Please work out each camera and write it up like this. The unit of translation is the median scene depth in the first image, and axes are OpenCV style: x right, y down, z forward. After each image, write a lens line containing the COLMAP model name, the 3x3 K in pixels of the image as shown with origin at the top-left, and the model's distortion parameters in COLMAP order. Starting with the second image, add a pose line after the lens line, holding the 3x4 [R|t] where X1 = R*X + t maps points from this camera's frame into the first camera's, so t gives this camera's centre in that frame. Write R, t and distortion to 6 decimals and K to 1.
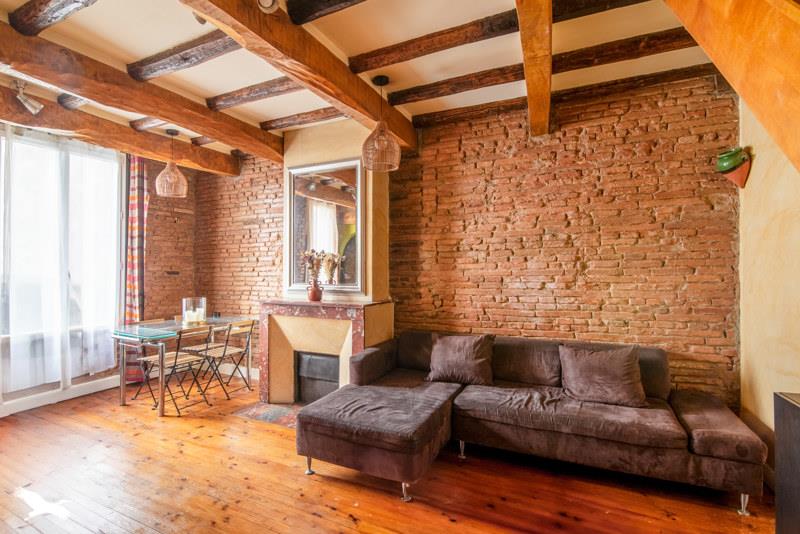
lens RADIAL K [[386.6, 0, 416.0], [0, 386.6, 267.0], [0, 0, 1]] dist [-0.005066, -0.000339]
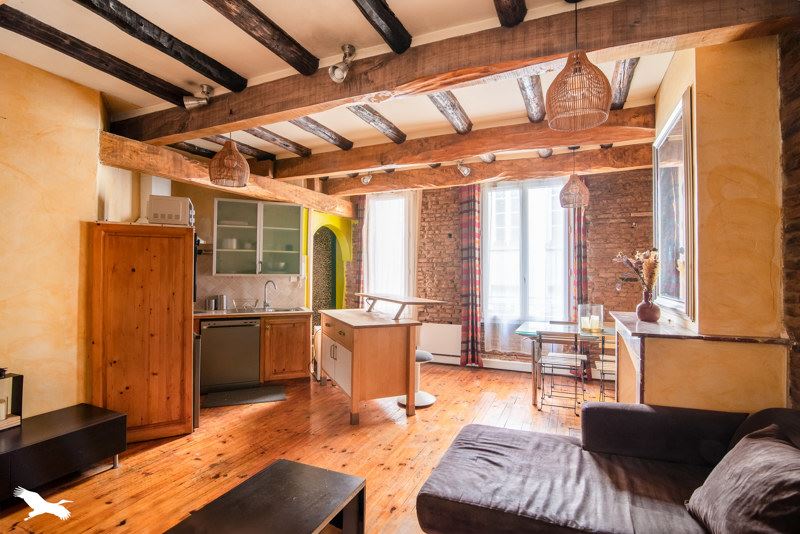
lens RADIAL K [[386.6, 0, 416.0], [0, 386.6, 267.0], [0, 0, 1]] dist [-0.005066, -0.000339]
pose [[0.051058, -0.016236, -0.998564, 0.439524], [-0.003160, 0.999860, -0.016419, 0.001571], [0.998691, 0.003994, 0.051000, 0.557700]]
